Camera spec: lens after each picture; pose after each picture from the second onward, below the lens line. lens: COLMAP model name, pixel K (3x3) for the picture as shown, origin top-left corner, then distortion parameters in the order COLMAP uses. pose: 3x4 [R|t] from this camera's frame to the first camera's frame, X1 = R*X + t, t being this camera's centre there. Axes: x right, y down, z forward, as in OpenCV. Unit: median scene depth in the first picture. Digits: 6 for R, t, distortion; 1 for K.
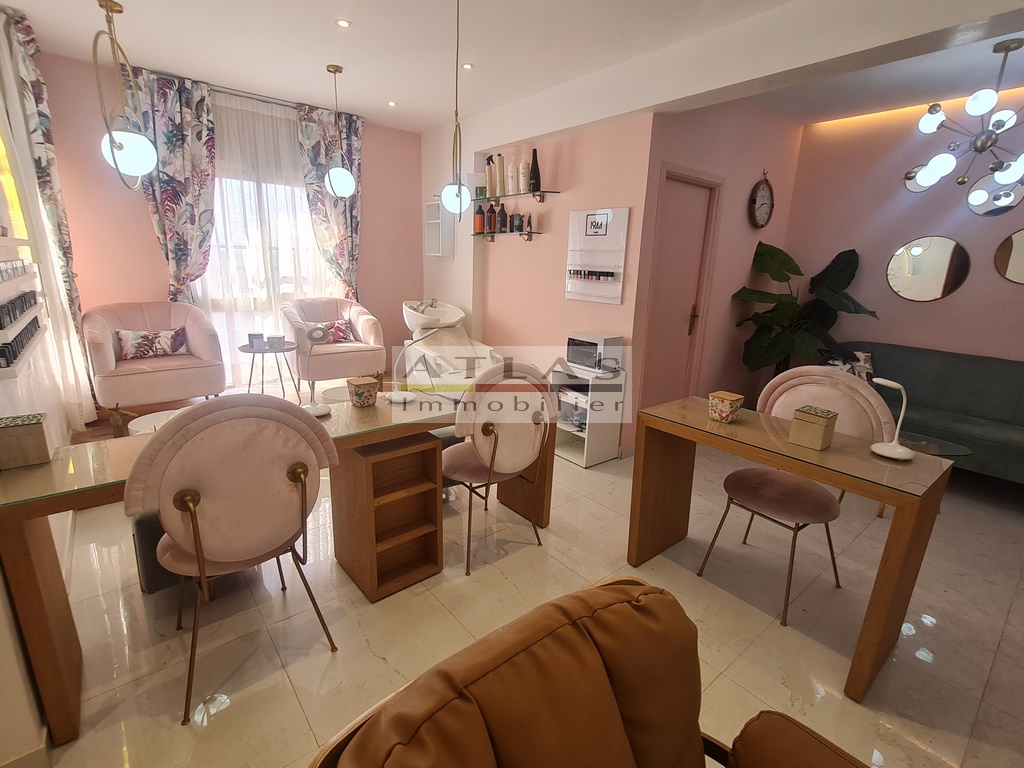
lens RADIAL K [[483.3, 0, 512.8], [0, 483.3, 382.5], [0, 0, 1]] dist [-0.001197, 0.000004]
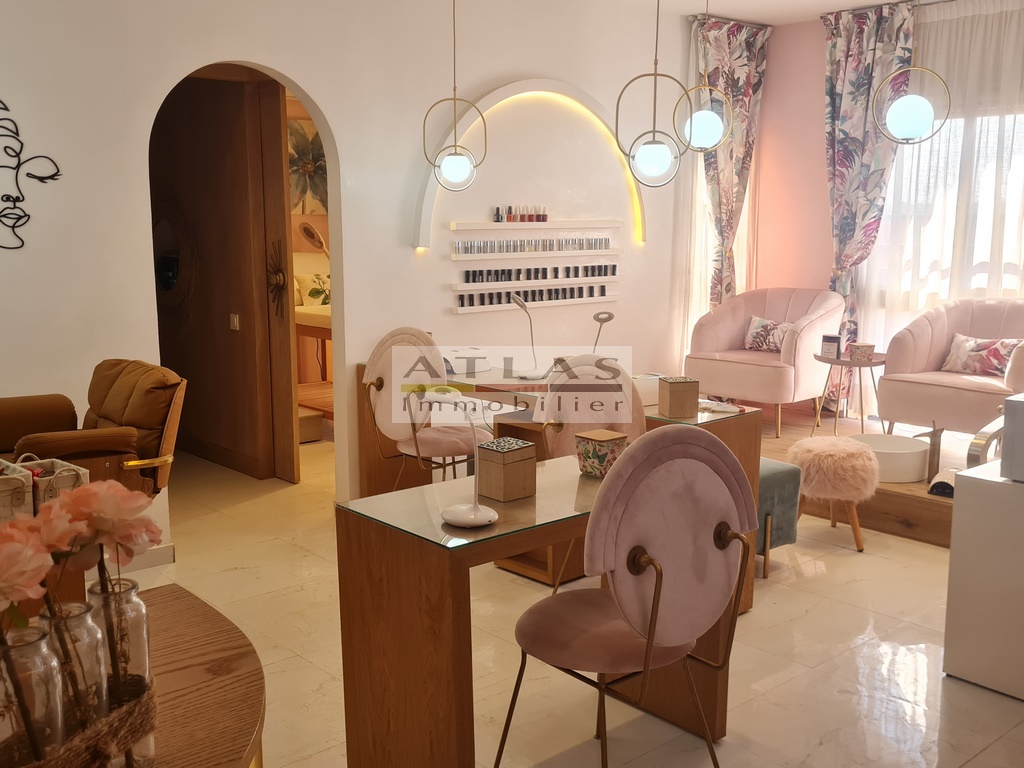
lens RADIAL K [[1059.2, 0, 508.8], [0, 1059.2, 388.5], [0, 0, 1]] dist [0.020465, 0.000000]
pose [[0.031816, 0.127585, -0.991317, 1.023463], [-0.238526, 0.964131, 0.116430, -0.093269], [0.970615, 0.232750, 0.061107, 0.443858]]
